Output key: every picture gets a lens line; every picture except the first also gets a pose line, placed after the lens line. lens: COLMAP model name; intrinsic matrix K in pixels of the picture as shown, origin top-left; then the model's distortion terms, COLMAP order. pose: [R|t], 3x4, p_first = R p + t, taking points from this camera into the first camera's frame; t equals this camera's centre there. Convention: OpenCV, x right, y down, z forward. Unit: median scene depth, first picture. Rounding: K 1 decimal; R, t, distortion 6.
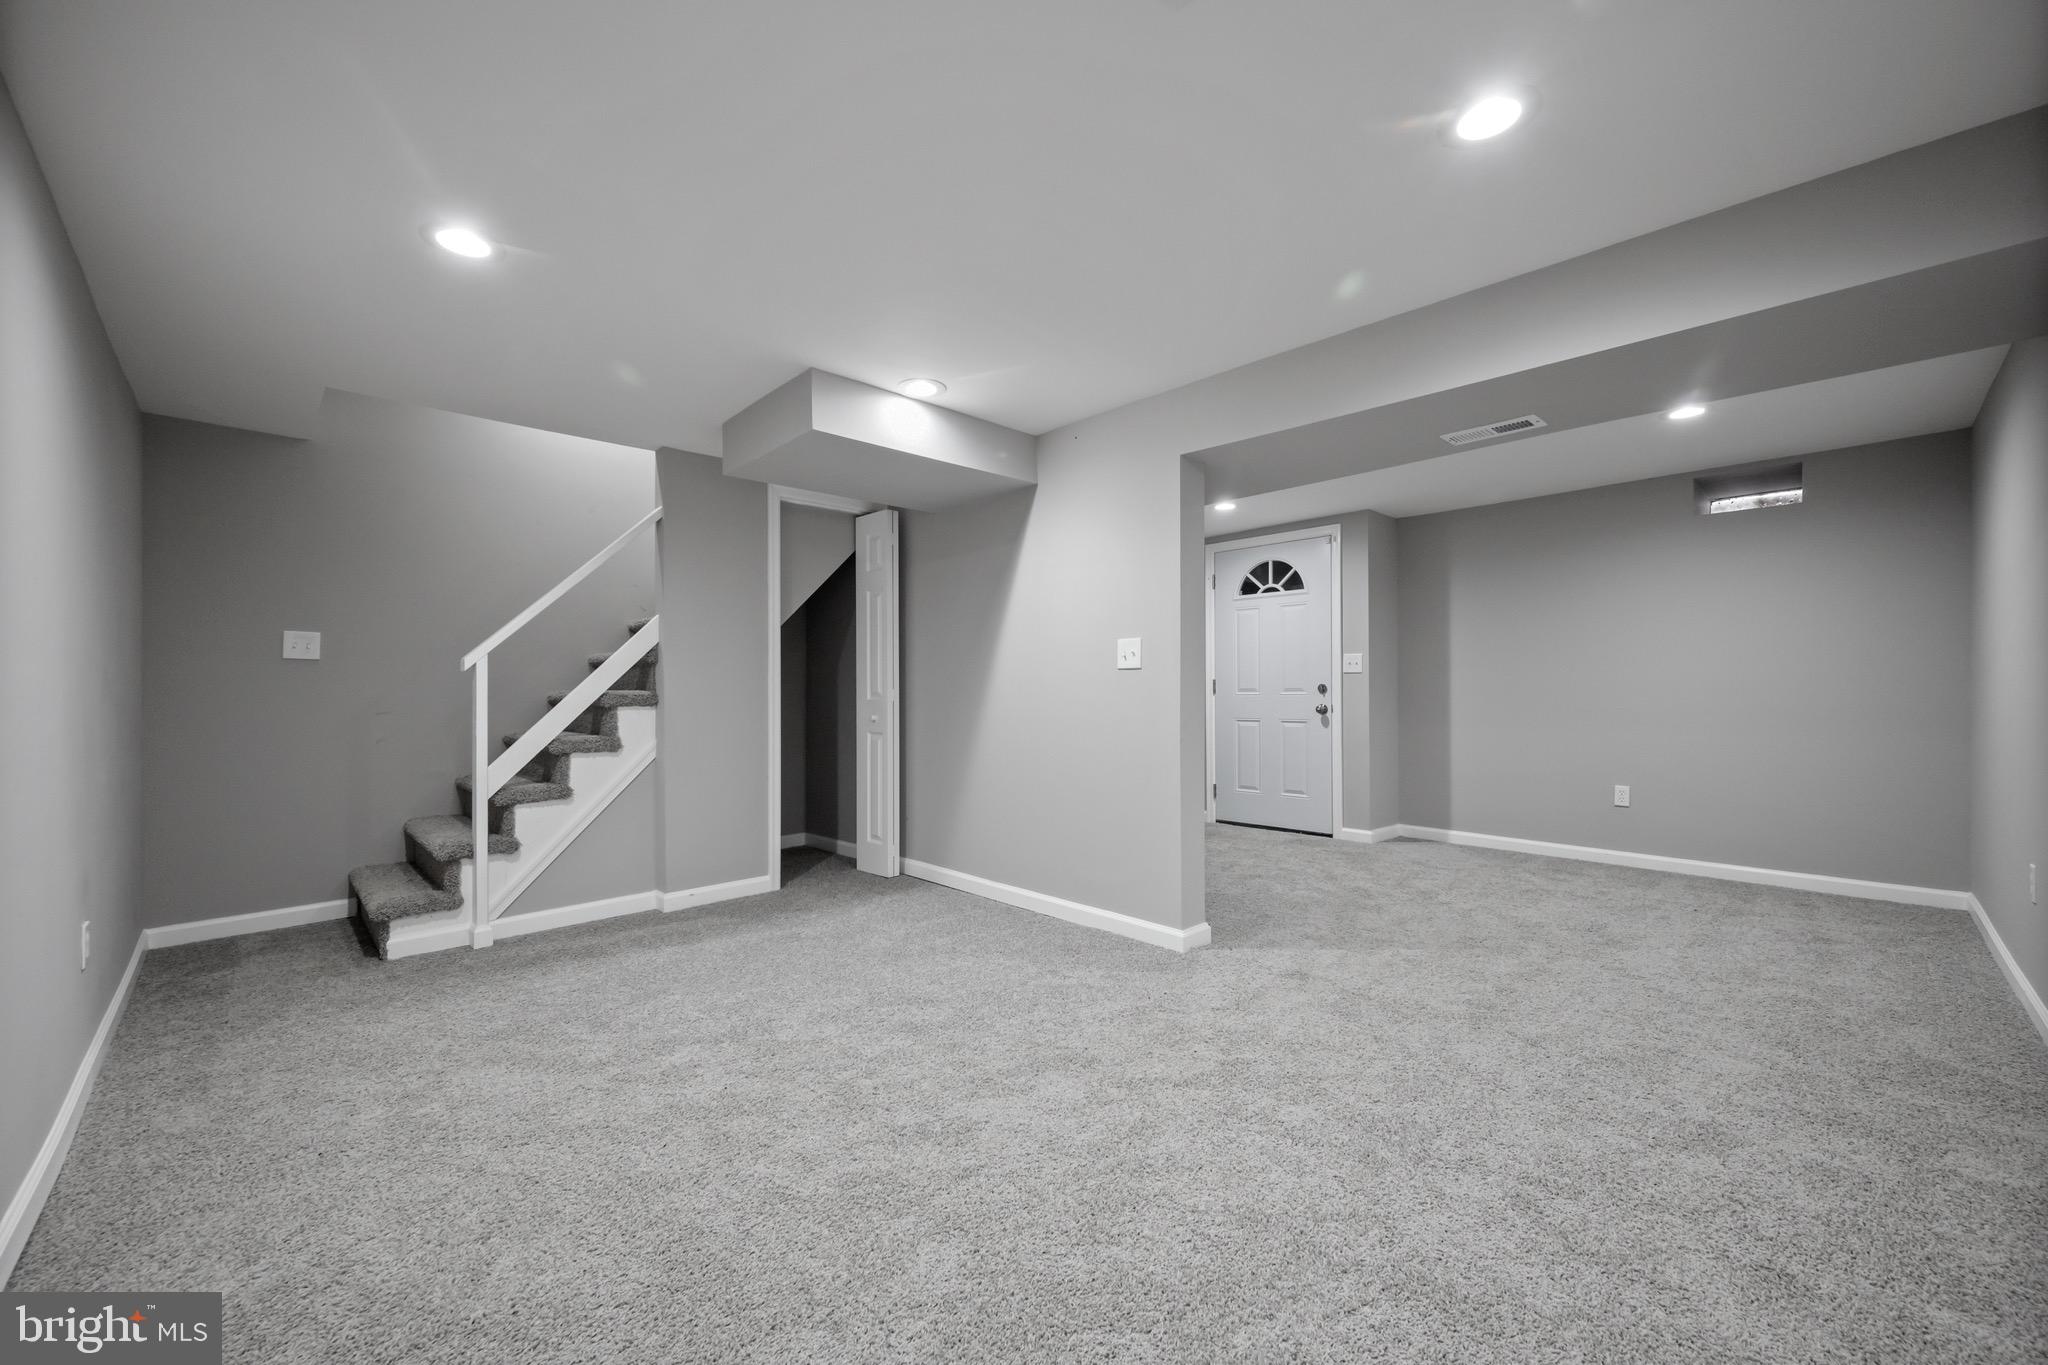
lens RADIAL K [[806.3, 0, 1024.0], [0, 806.3, 682.5], [0, 0, 1]] dist [0.001002, 0.000302]
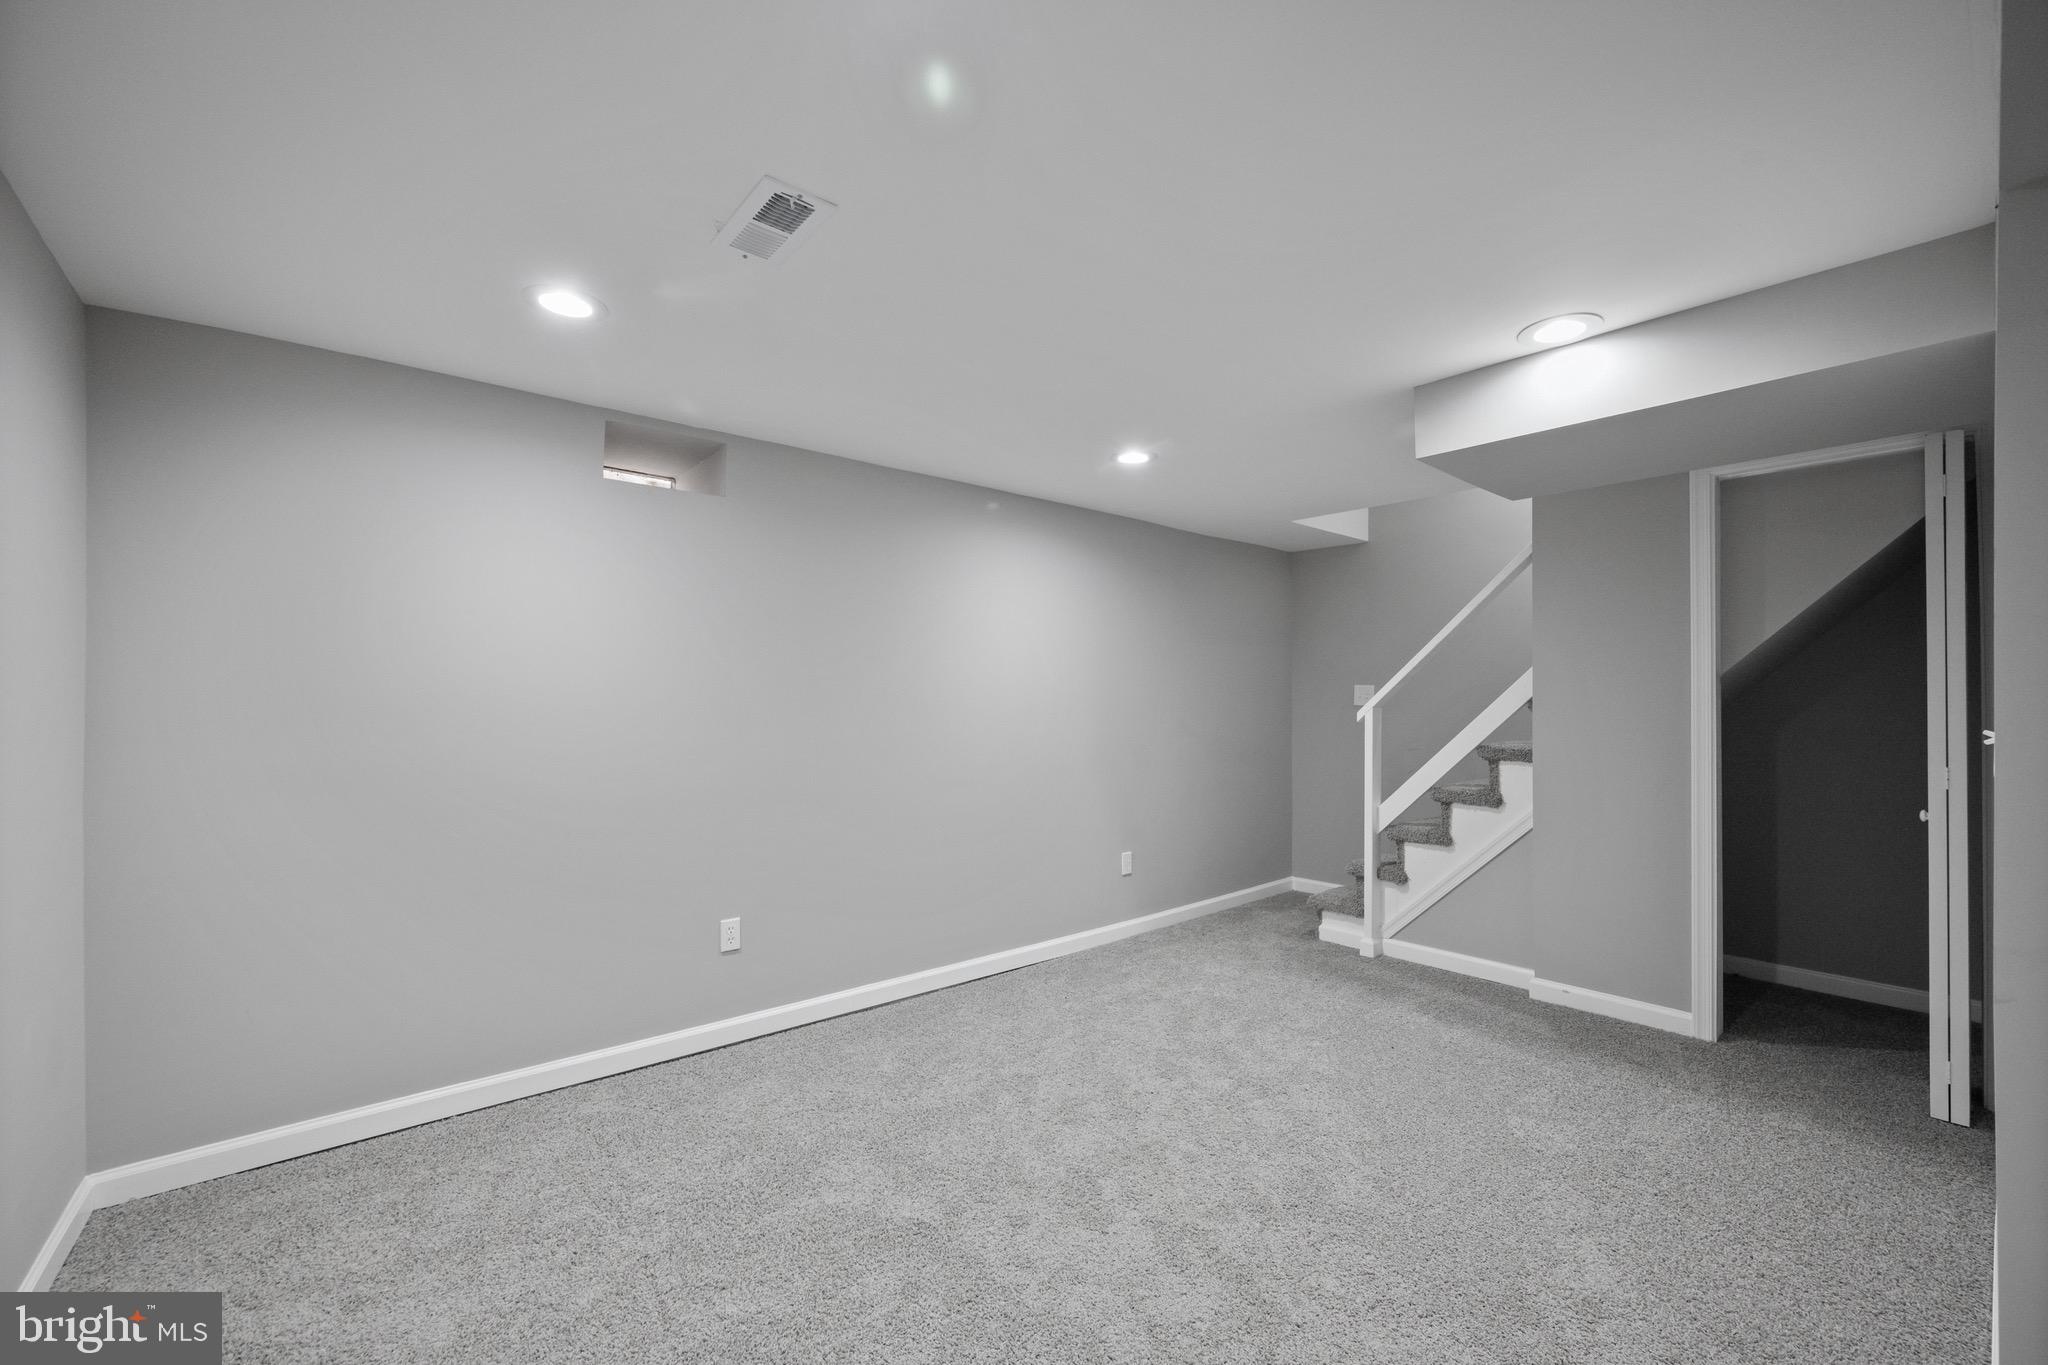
lens RADIAL K [[806.3, 0, 1024.0], [0, 806.3, 682.5], [0, 0, 1]] dist [0.001002, 0.000302]
pose [[-0.041178, -0.013707, -0.999058, 0.518095], [0.002788, 0.999900, -0.013833, -0.055910], [0.999148, -0.003355, -0.041136, 0.529819]]
